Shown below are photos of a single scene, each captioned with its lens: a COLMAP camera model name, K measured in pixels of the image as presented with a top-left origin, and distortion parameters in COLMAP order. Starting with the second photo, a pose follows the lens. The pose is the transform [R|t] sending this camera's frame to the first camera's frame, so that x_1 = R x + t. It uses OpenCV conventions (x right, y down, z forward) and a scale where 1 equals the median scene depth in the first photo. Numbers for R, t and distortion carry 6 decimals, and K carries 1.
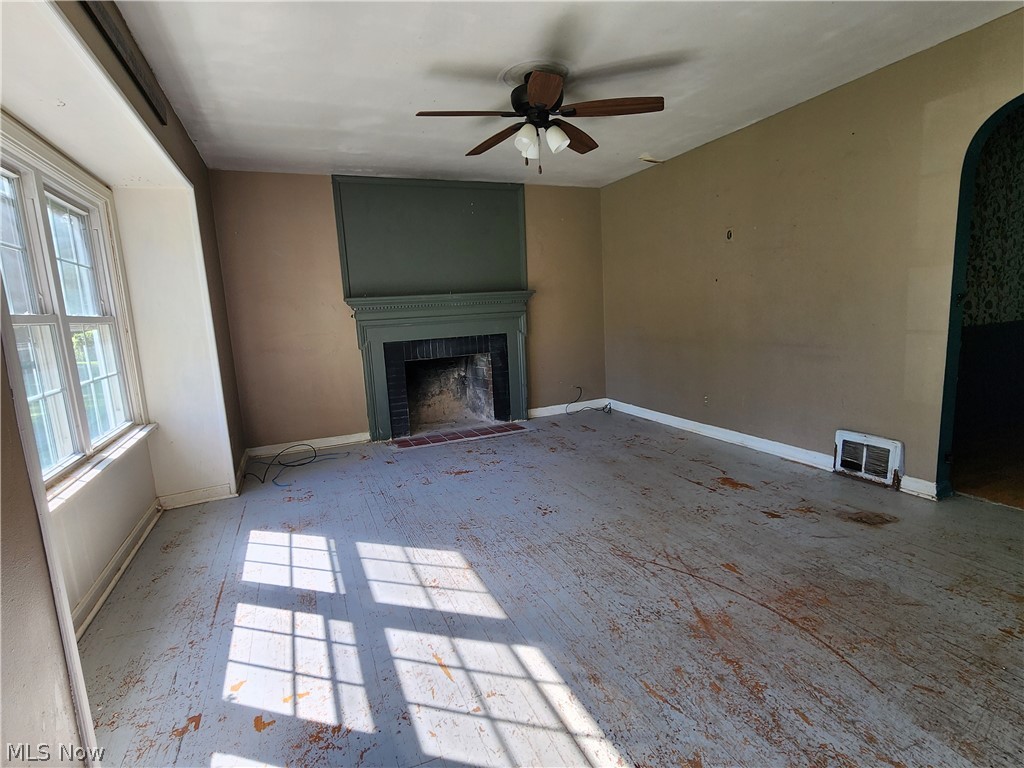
lens RADIAL K [[512.0, 0, 511.4], [0, 512.0, 384.1], [0, 0, 1]] dist [0.003995, 0.001050]
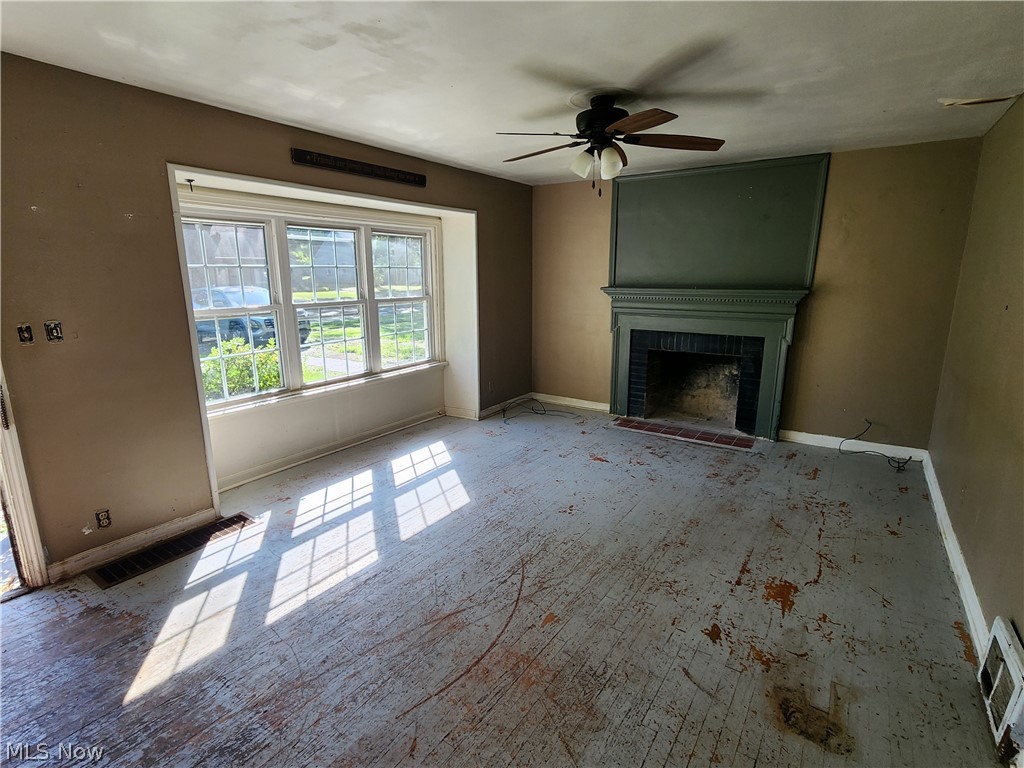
lens RADIAL K [[512.0, 0, 512.1], [0, 512.0, 385.9], [0, 0, 1]] dist [0.003995, 0.001050]
pose [[0.545034, 0.233268, -0.805310, 0.574408], [-0.151613, 0.972102, 0.178970, -0.132424], [0.824591, 0.024551, 0.565196, 0.192852]]
